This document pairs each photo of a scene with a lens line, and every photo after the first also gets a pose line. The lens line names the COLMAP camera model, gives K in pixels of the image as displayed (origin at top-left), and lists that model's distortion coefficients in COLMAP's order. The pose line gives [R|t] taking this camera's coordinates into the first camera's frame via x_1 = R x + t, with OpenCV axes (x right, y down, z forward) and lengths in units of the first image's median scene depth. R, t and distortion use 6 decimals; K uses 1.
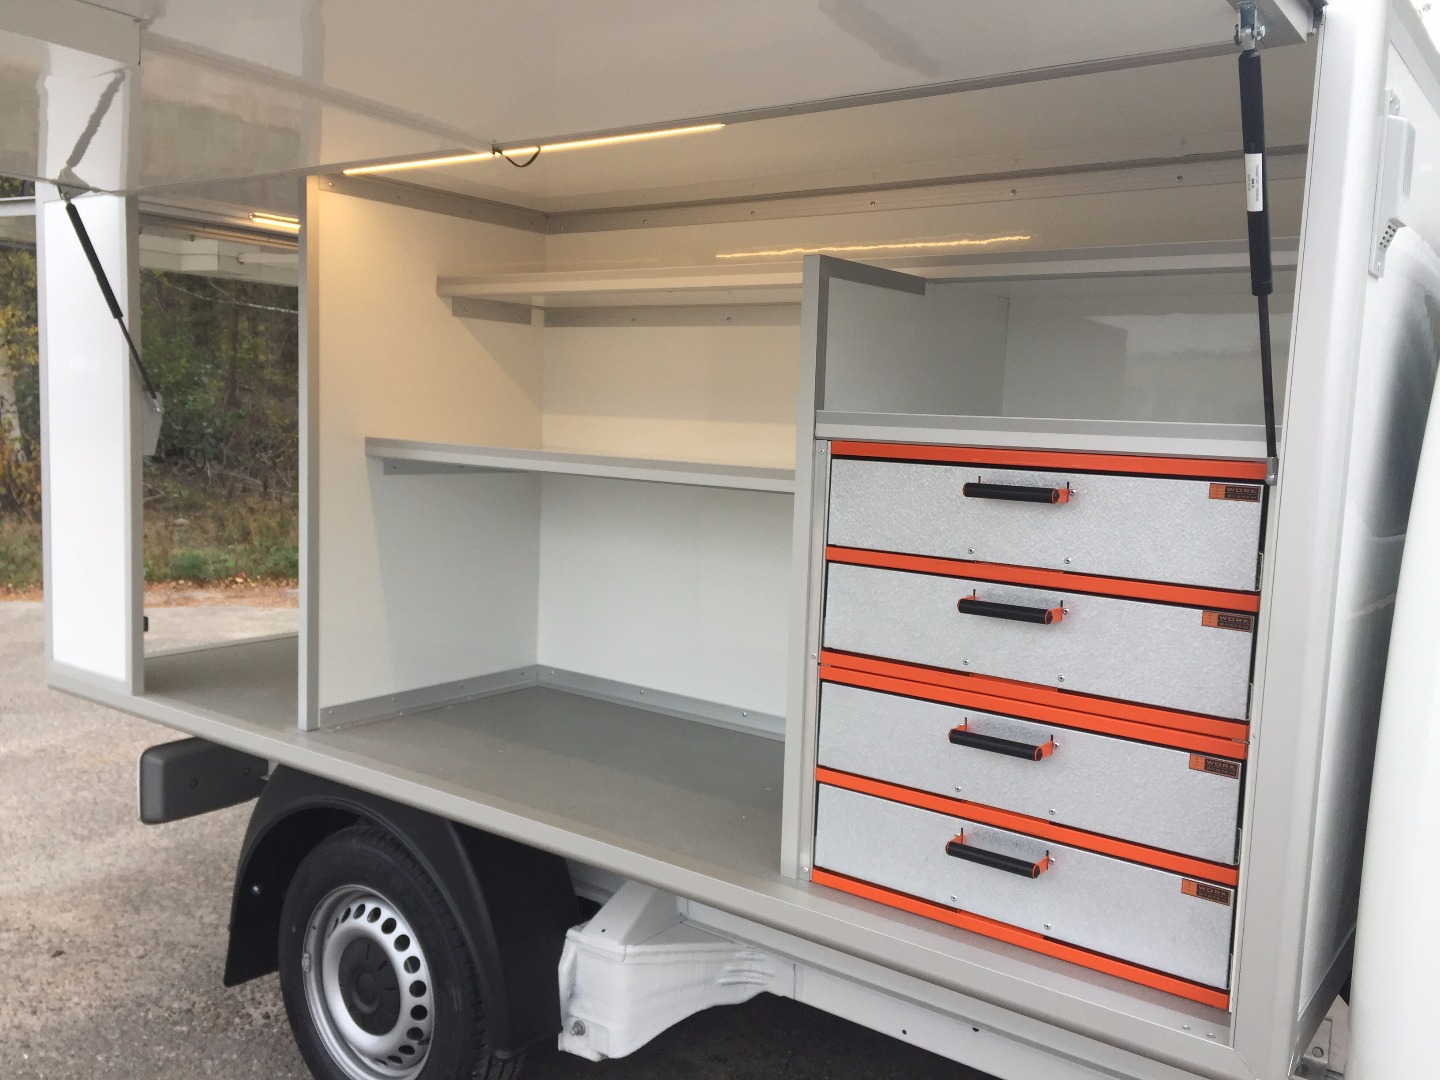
lens RADIAL K [[1260.1, 0, 720.0], [0, 1260.1, 540.0], [0, 0, 1]] dist [0.003670, 0.006645]
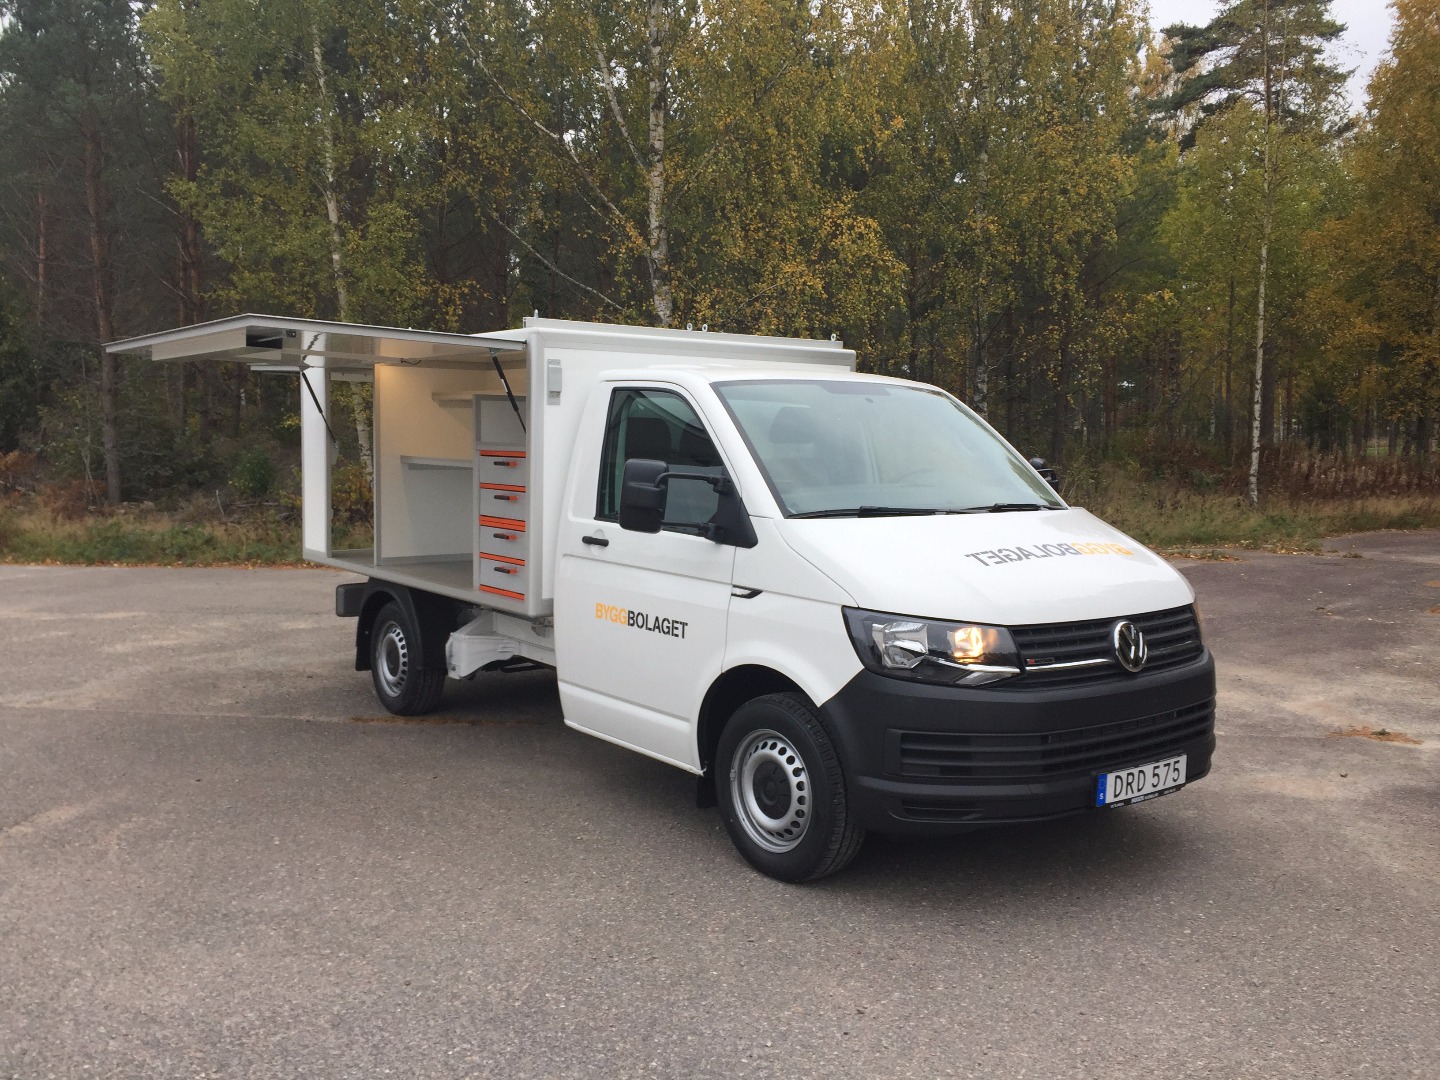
lens RADIAL K [[1231.8, 0, 714.1], [0, 1231.8, 536.1], [0, 0, 1]] dist [0.096630, -0.112581]
pose [[0.960459, -0.004322, -0.278388, 1.126834], [-0.004519, 0.999506, -0.031108, 0.172765], [0.278385, 0.031136, 0.959965, -1.368292]]
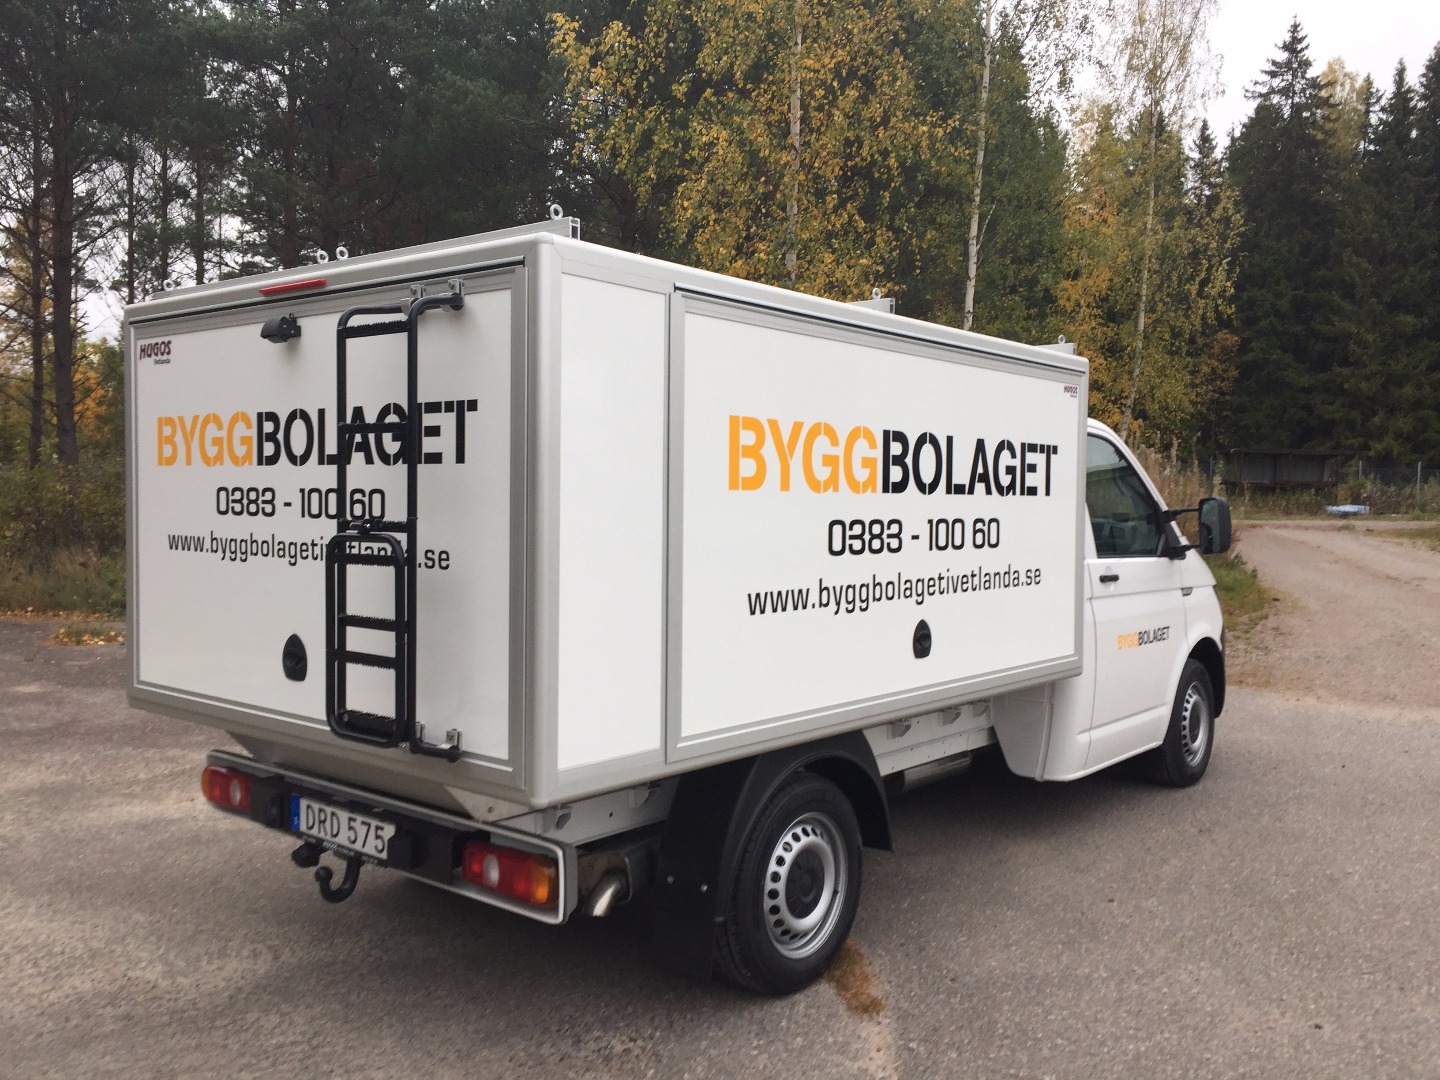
lens RADIAL K [[1223.1, 0, 727.4], [0, 1223.1, 546.3], [0, 0, 1]] dist [0.078989, -0.108542]
pose [[0.051687, -0.081975, 0.995293, -1.658429], [0.097934, 0.992238, 0.076638, -0.150346], [-0.993850, 0.093512, 0.059314, 0.977609]]
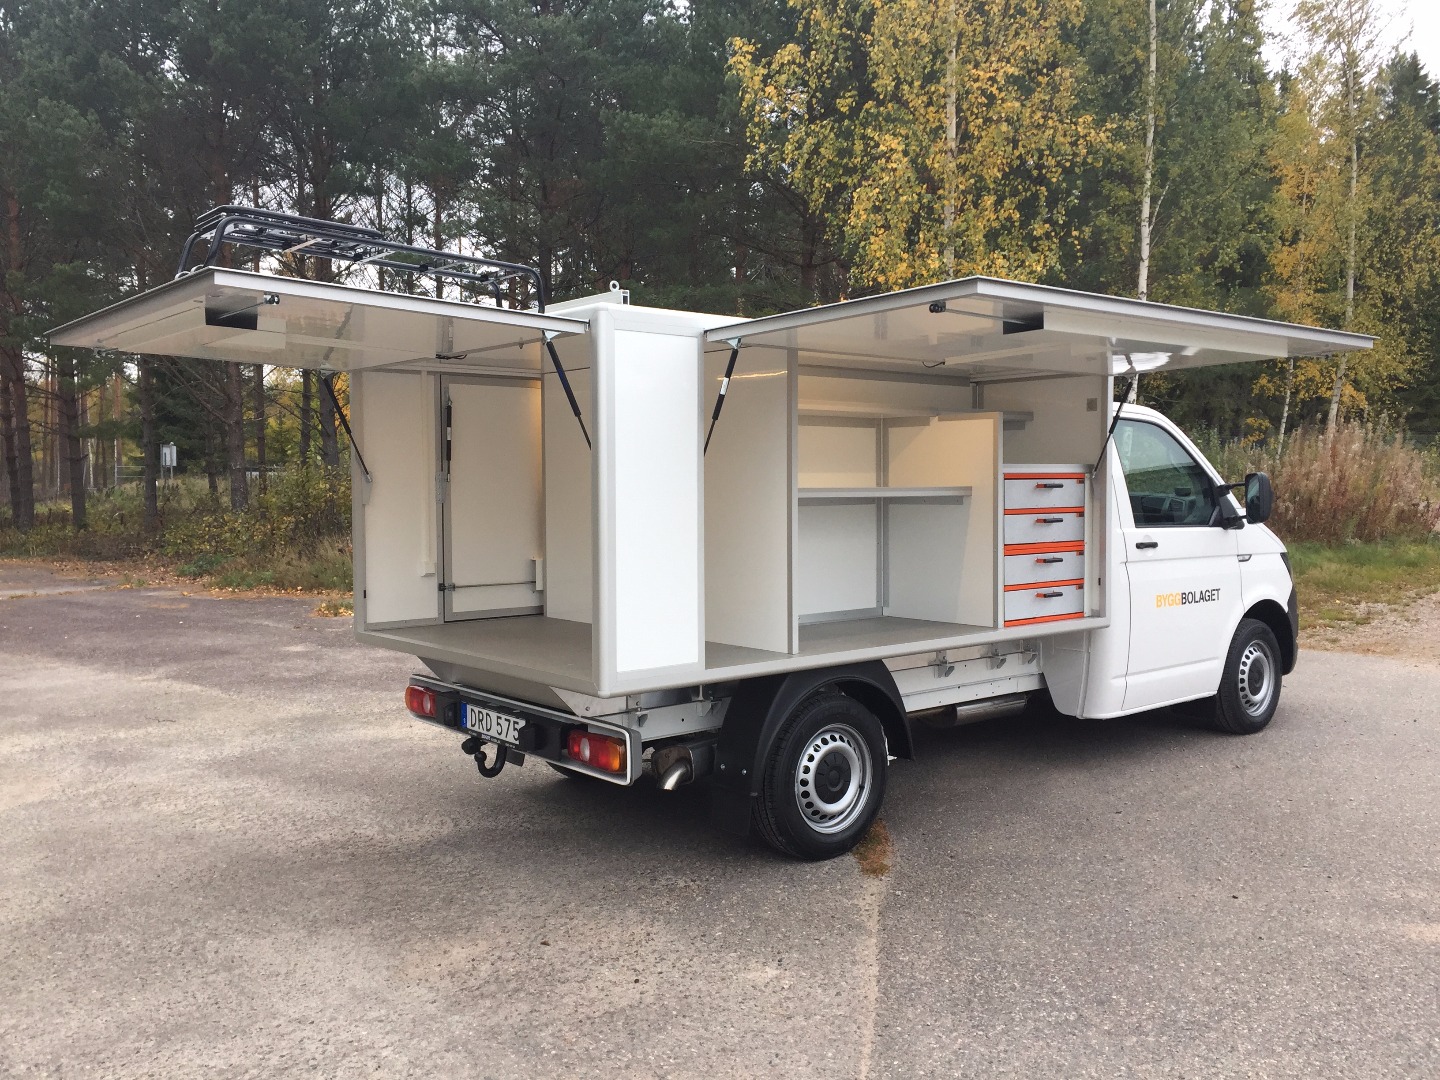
lens RADIAL K [[1231.8, 0, 714.1], [0, 1231.8, 536.1], [0, 0, 1]] dist [0.096630, -0.112581]
pose [[0.241896, -0.086256, 0.966461, -2.090513], [0.123597, 0.990666, 0.057481, -0.134401], [-0.962398, 0.105547, 0.250299, 0.671375]]
